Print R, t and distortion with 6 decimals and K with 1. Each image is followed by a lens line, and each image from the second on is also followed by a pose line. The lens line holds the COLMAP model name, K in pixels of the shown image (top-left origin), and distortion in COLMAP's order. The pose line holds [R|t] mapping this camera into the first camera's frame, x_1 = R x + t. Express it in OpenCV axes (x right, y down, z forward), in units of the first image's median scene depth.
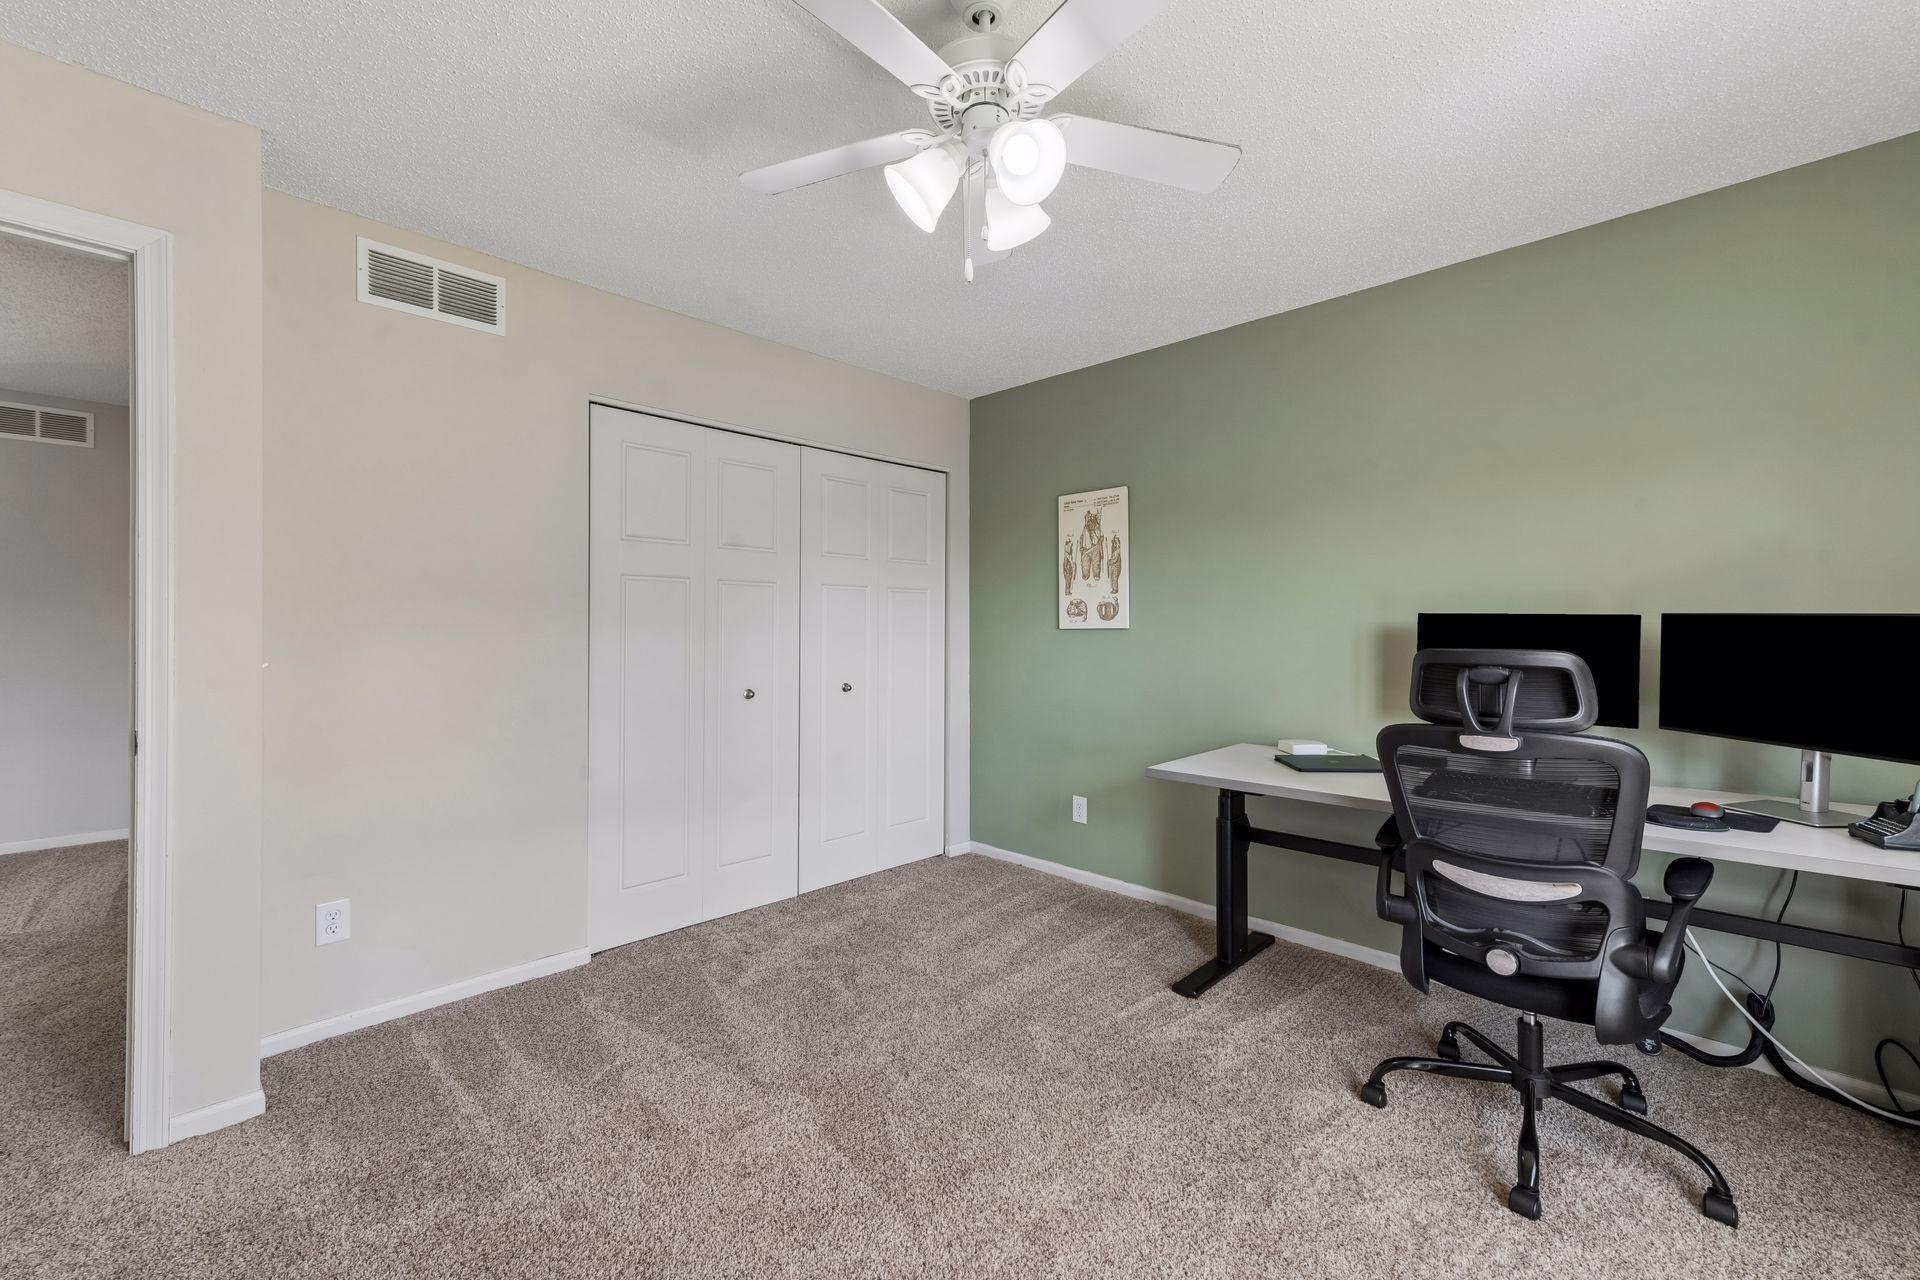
lens RADIAL K [[790.4, 0, 955.2], [0, 790.4, 629.9], [0, 0, 1]] dist [0.017415, -0.001443]
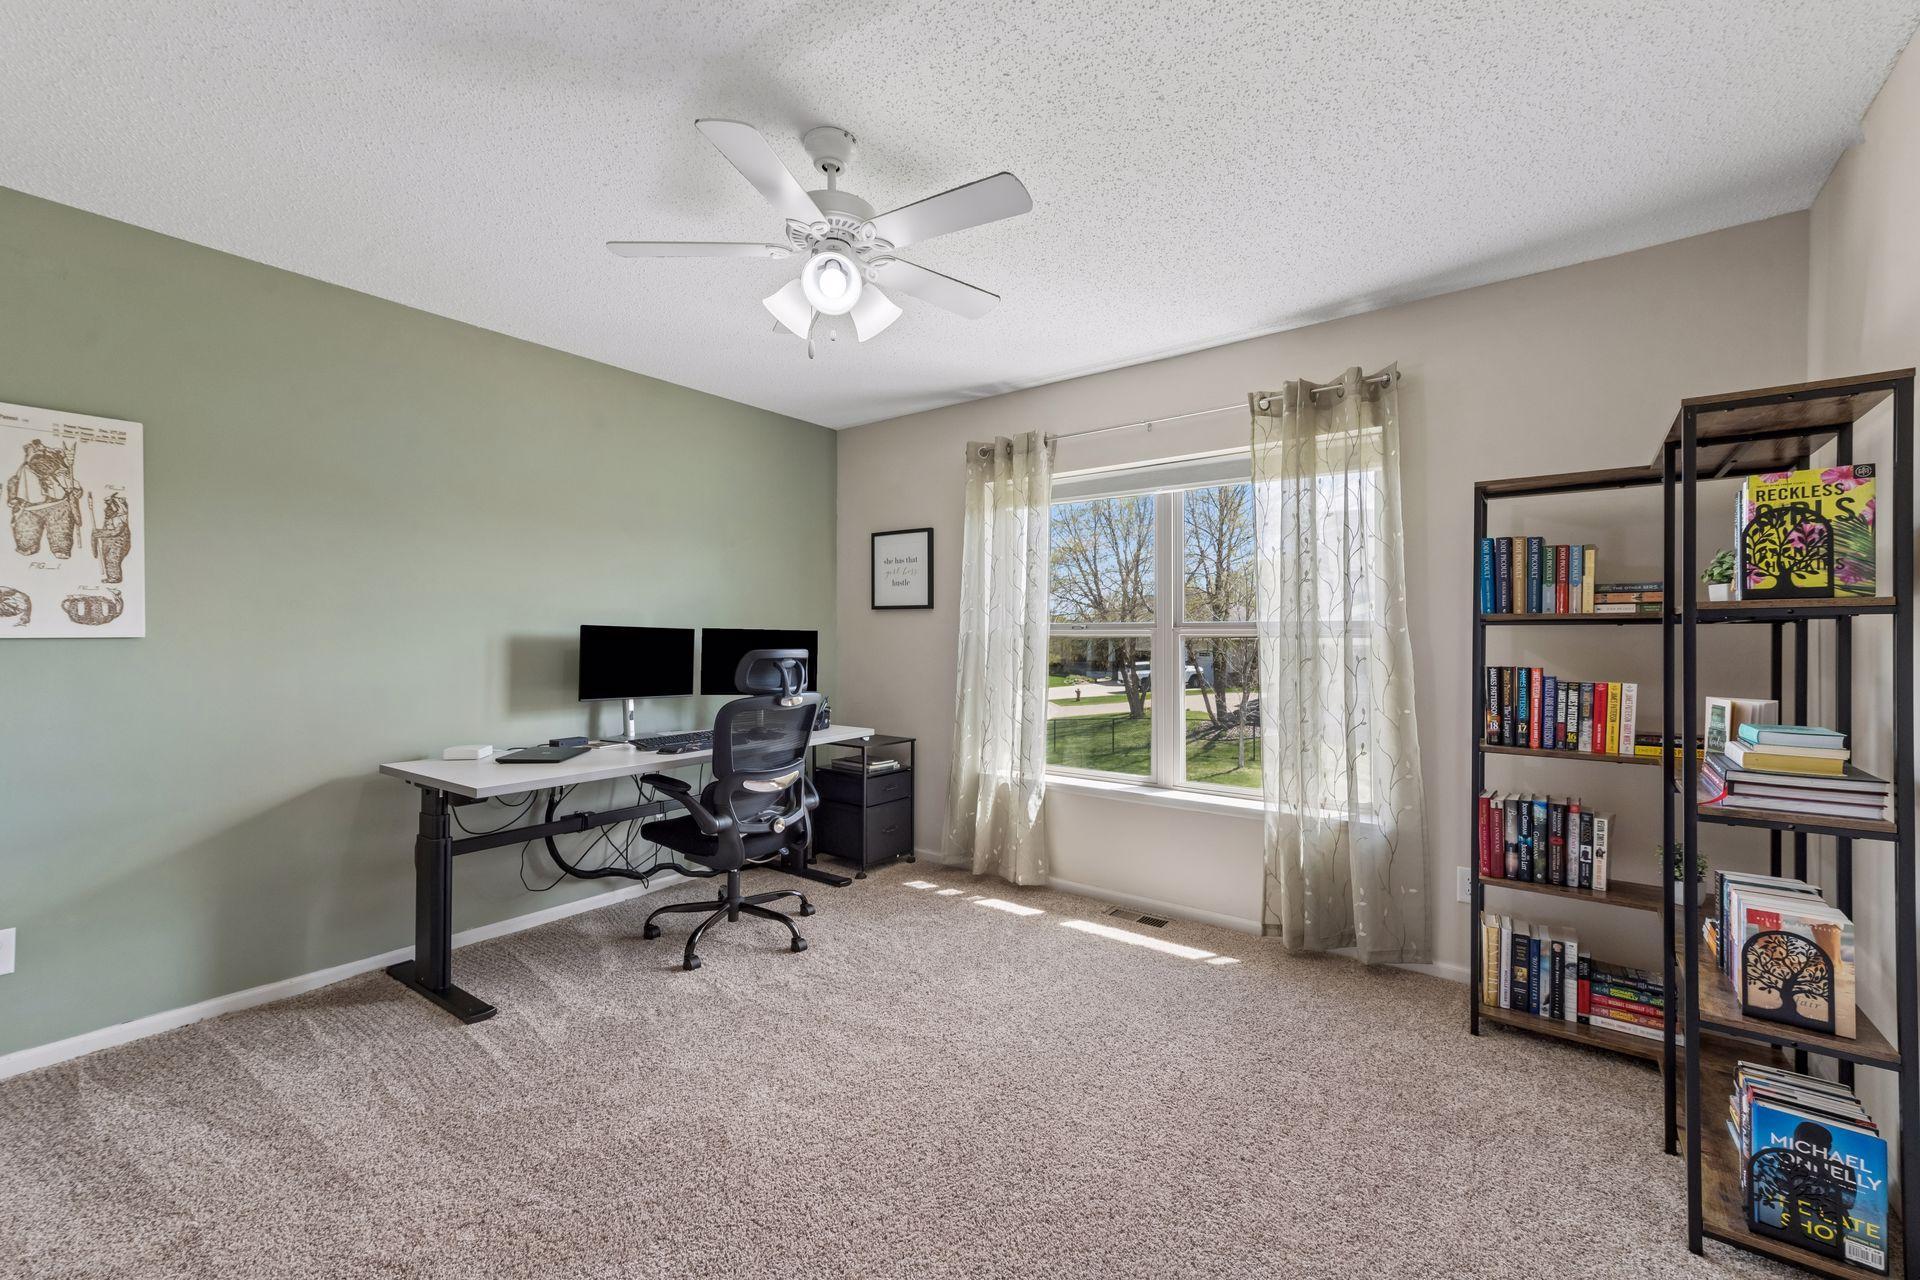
lens RADIAL K [[790.4, 0, 957.7], [0, 790.4, 639.1], [0, 0, 1]] dist [0.017415, -0.001443]
pose [[-0.125525, -0.006497, 0.992069, -0.537337], [-0.000936, 0.999979, 0.006430, -0.005392], [-0.992090, -0.000121, -0.125529, 0.400708]]
